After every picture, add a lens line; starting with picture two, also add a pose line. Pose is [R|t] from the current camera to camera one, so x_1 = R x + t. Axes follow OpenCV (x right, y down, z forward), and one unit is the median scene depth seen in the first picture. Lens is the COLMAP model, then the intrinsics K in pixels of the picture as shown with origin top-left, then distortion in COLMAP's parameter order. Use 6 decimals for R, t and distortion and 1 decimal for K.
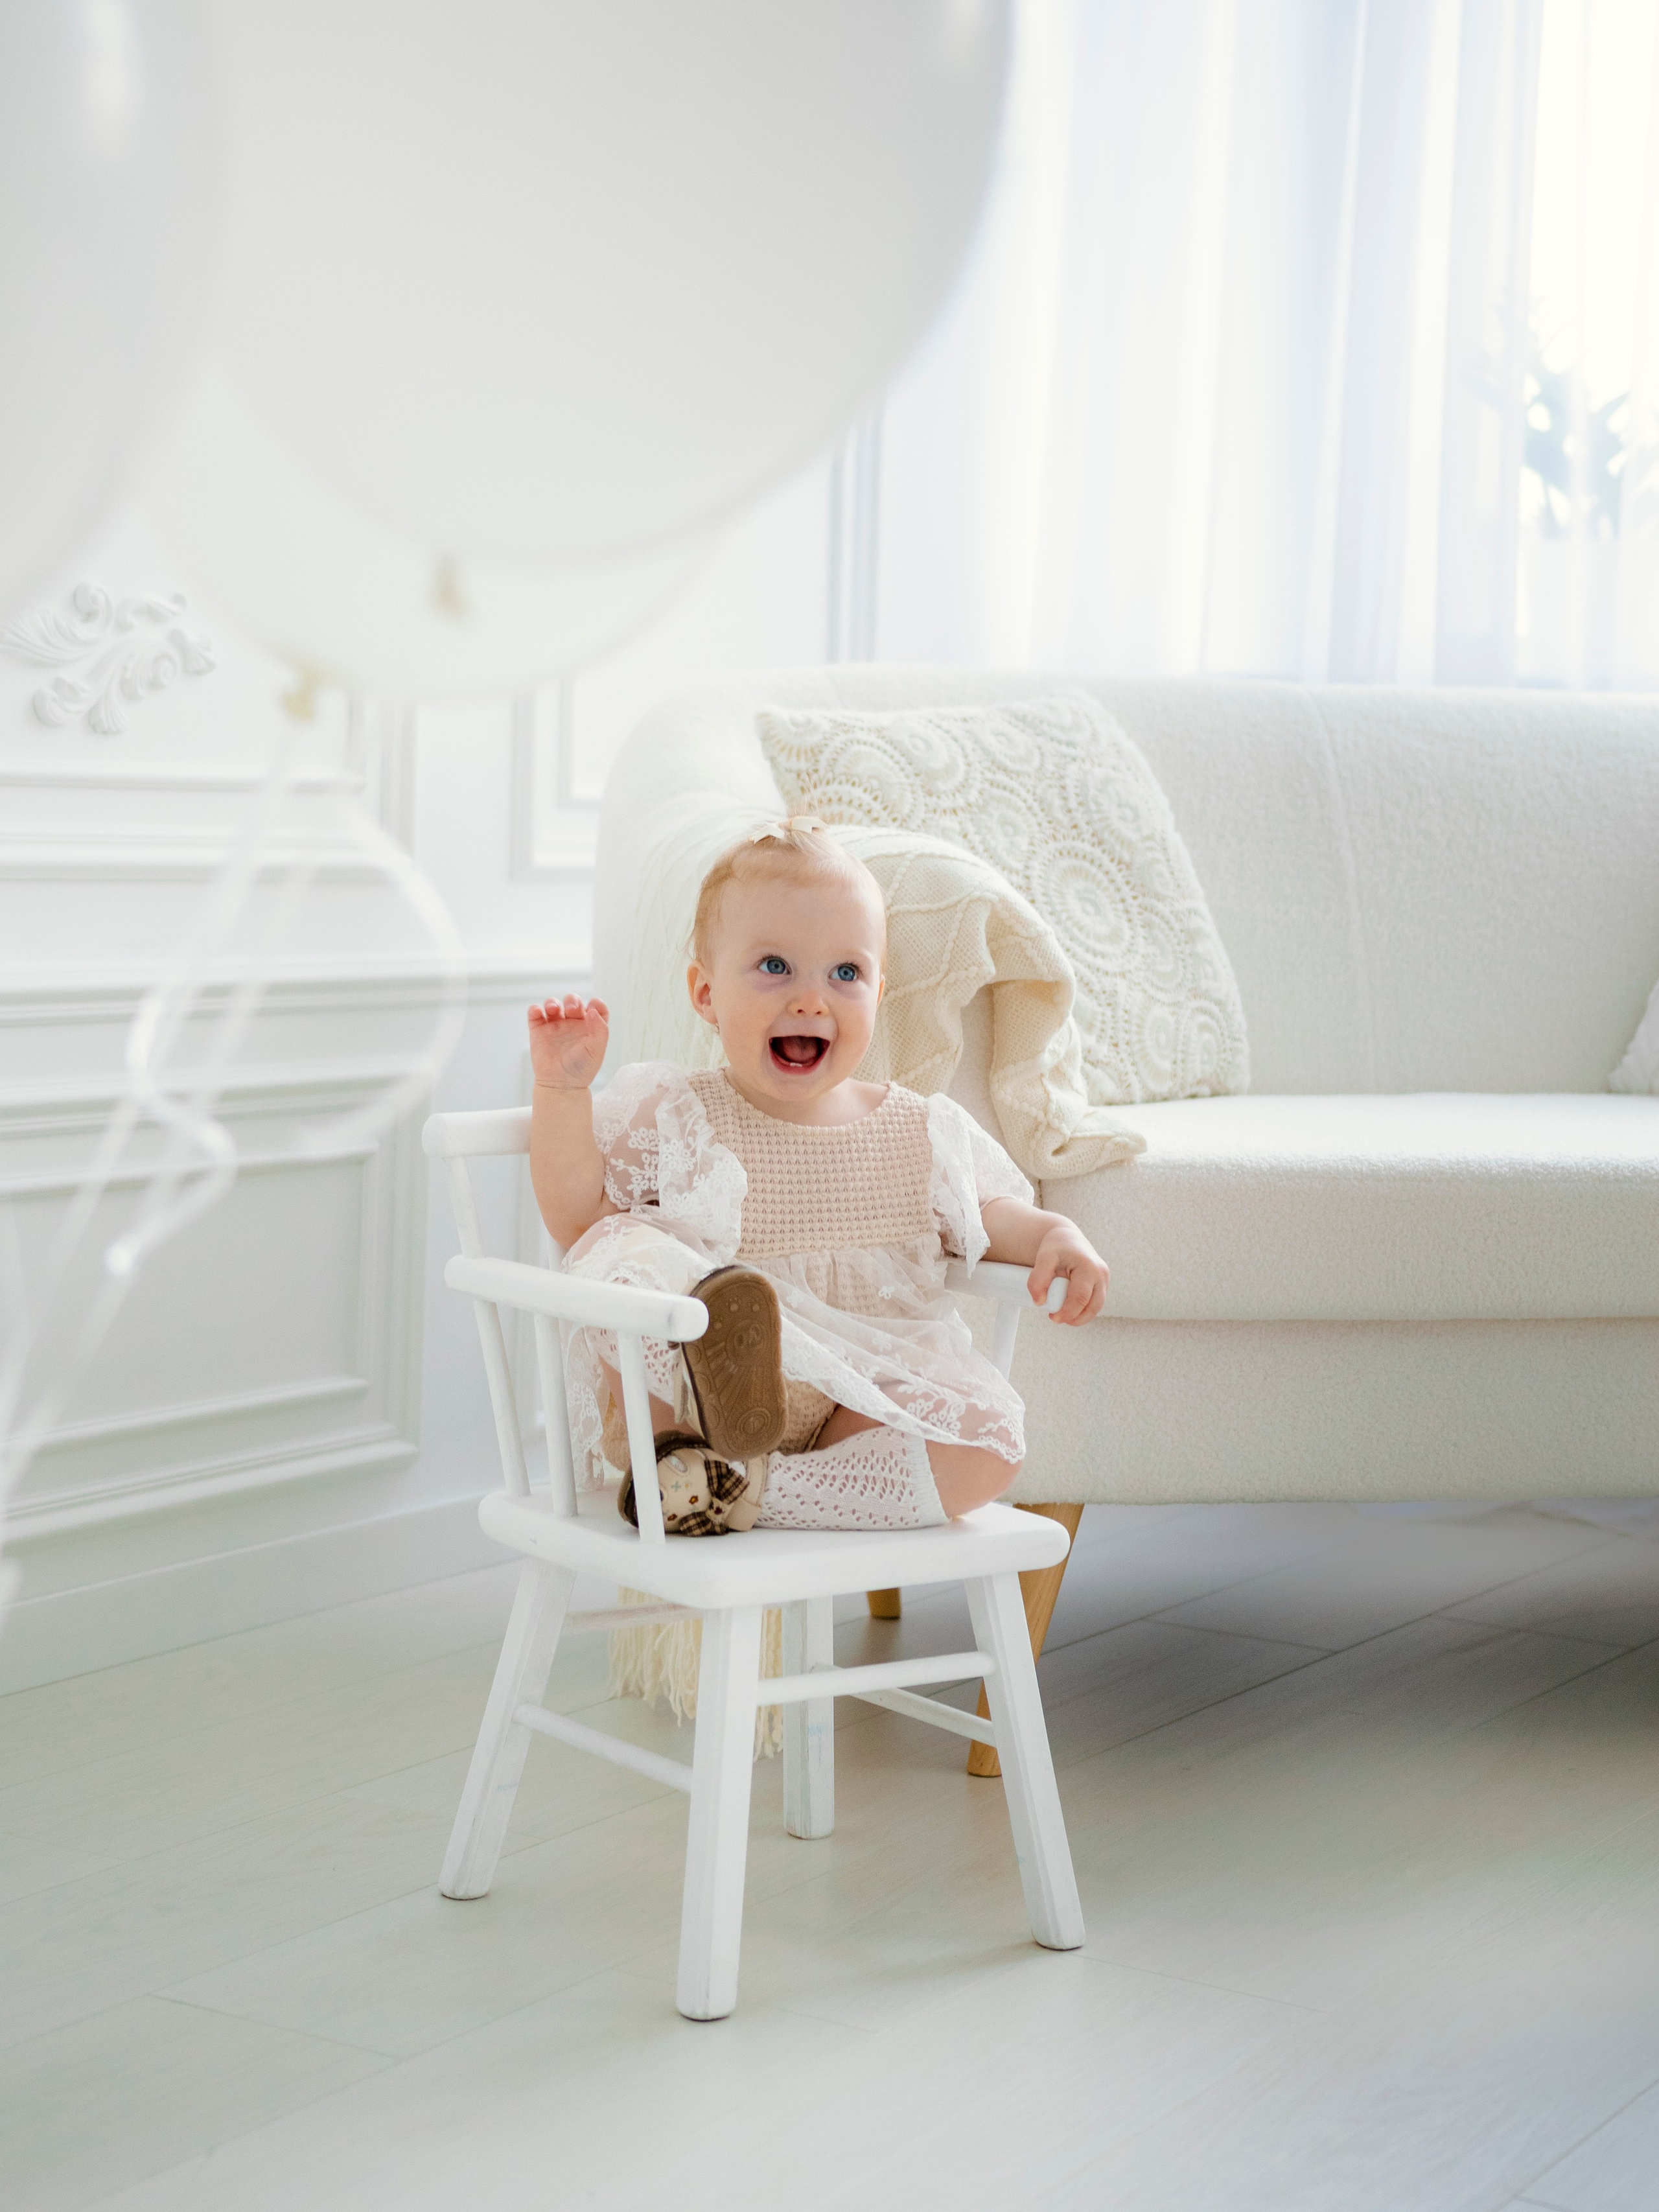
lens RADIAL K [[3338.7, 0, 829.5], [0, 3338.7, 1106.0], [0, 0, 1]] dist [0.013667, 0.007647]
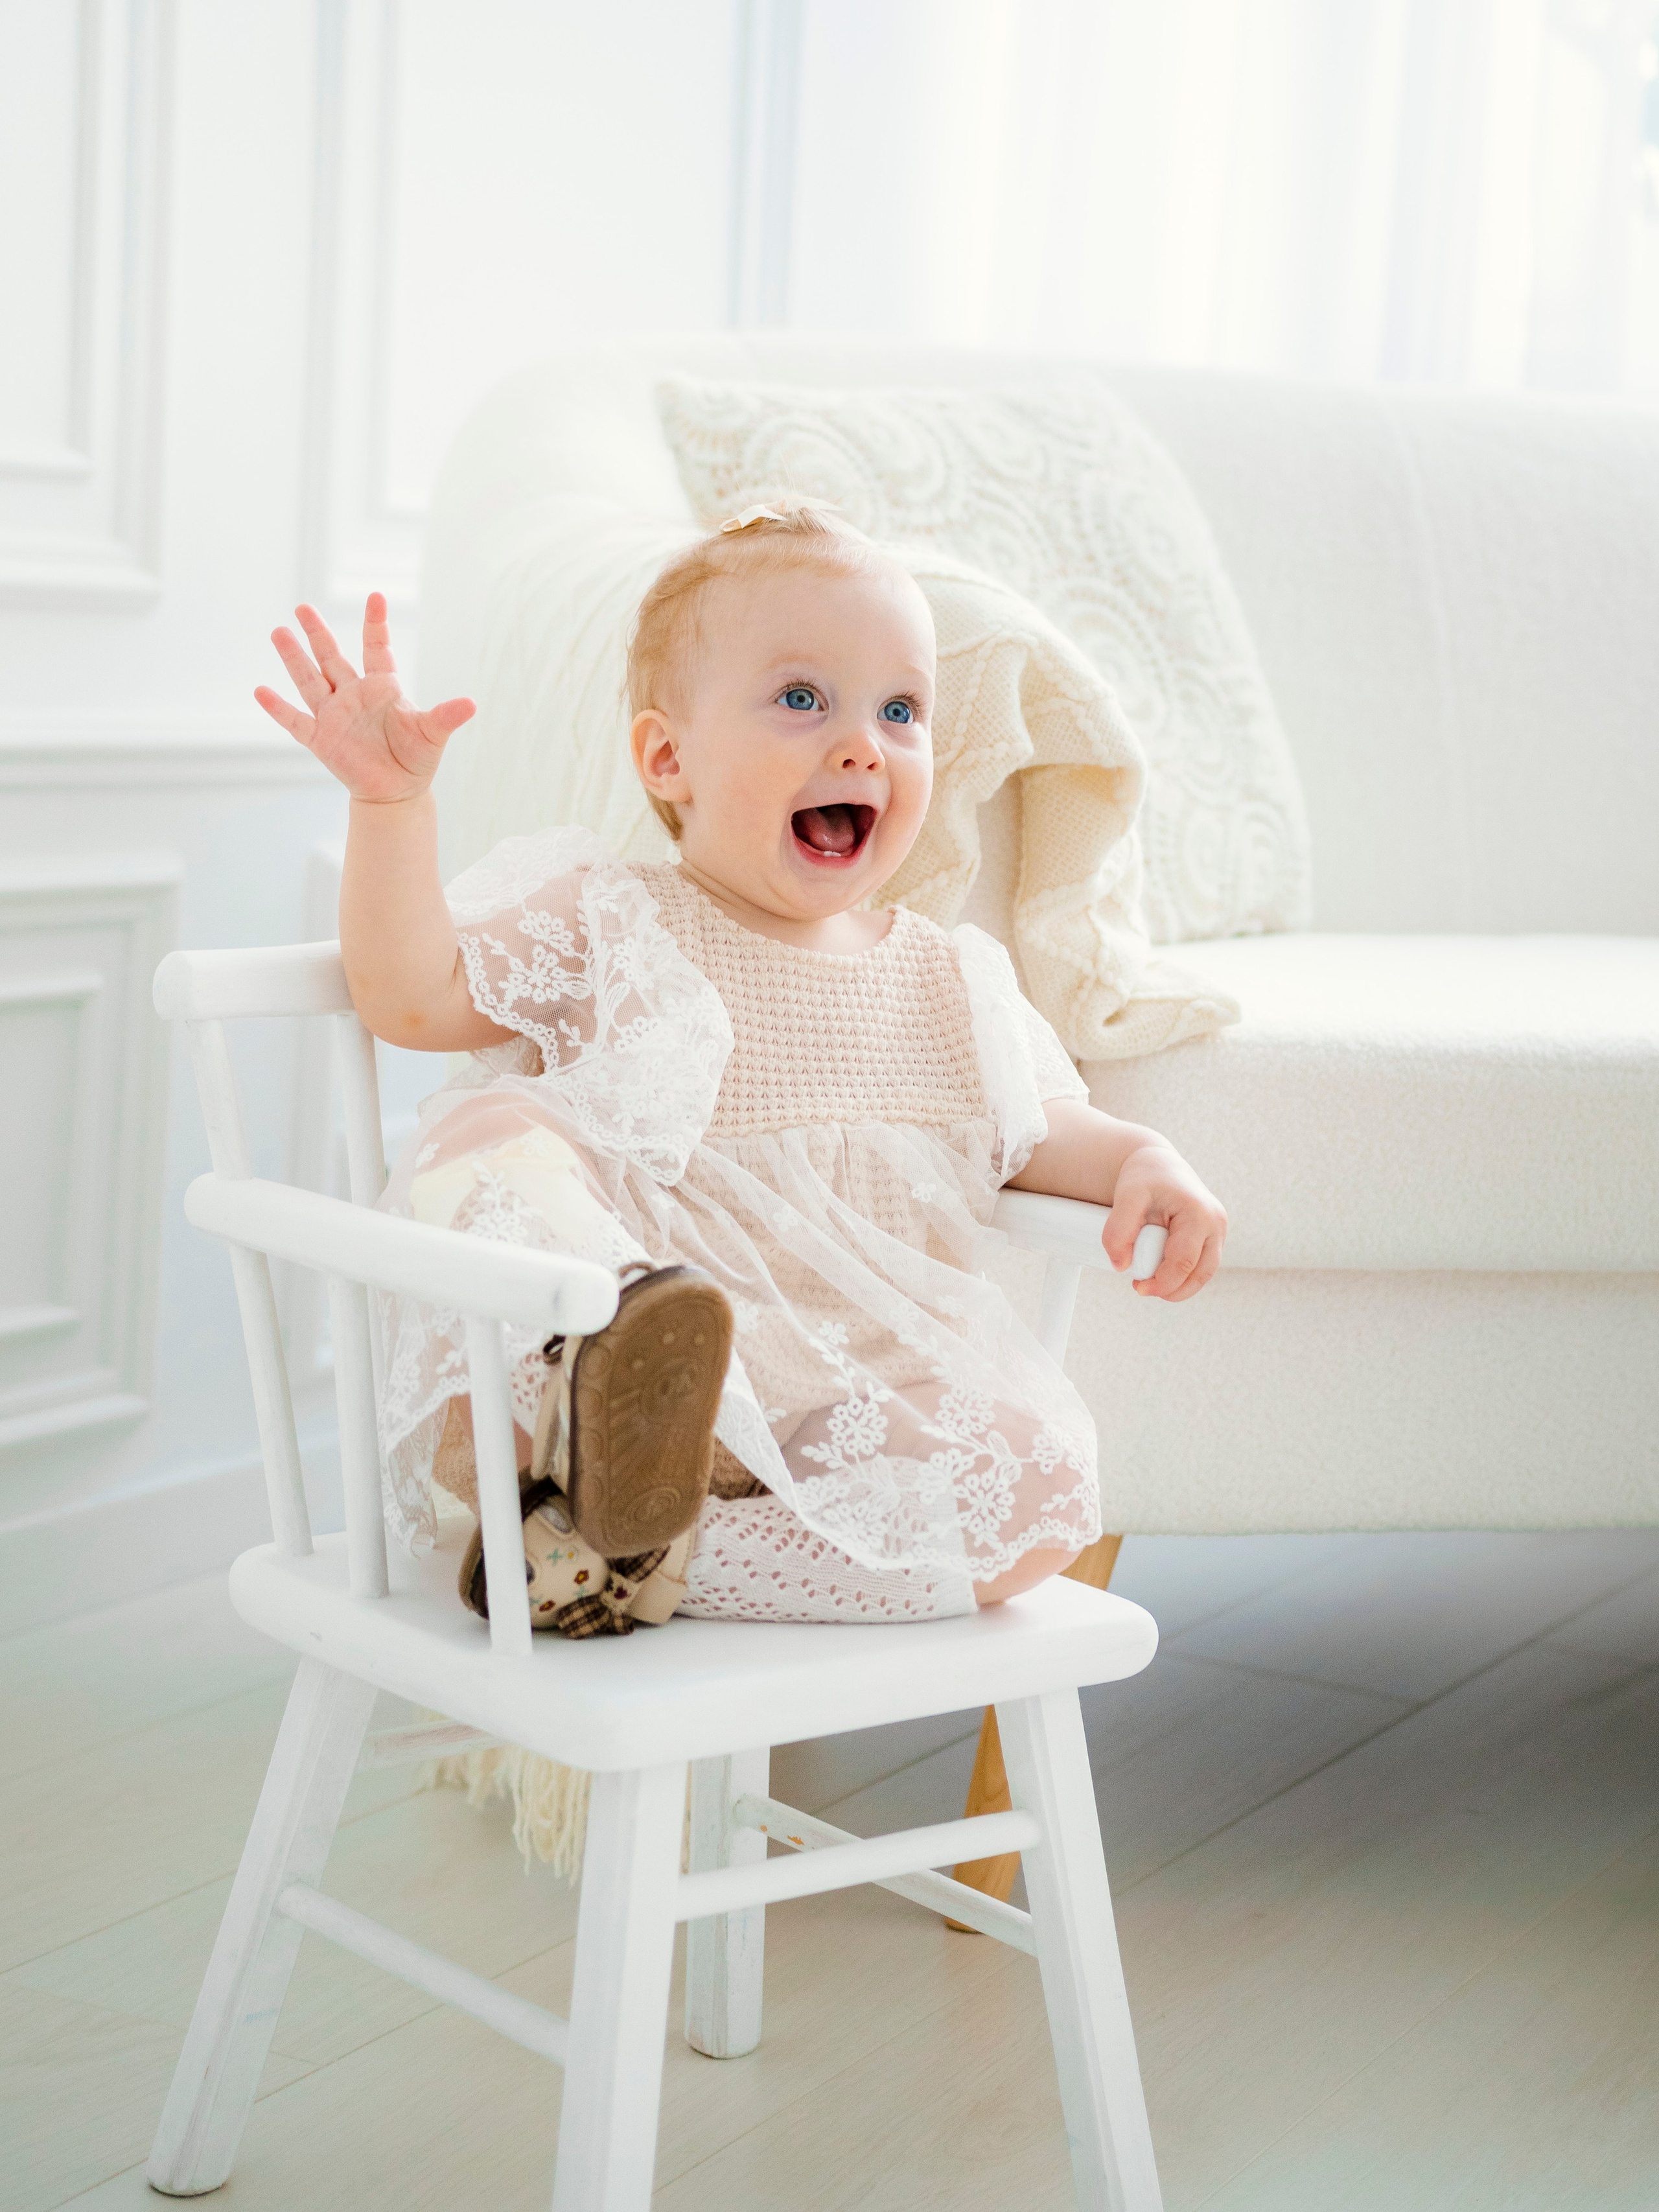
lens RADIAL K [[3346.3, 0, 829.7], [0, 3346.3, 919.3], [0, 0, 1]] dist [0.099508, 0.042611]
pose [[0.997628, 0.021334, 0.065449, -0.033139], [-0.021517, 0.999766, 0.002091, -0.006913], [-0.065389, -0.003494, 0.997854, 0.326085]]
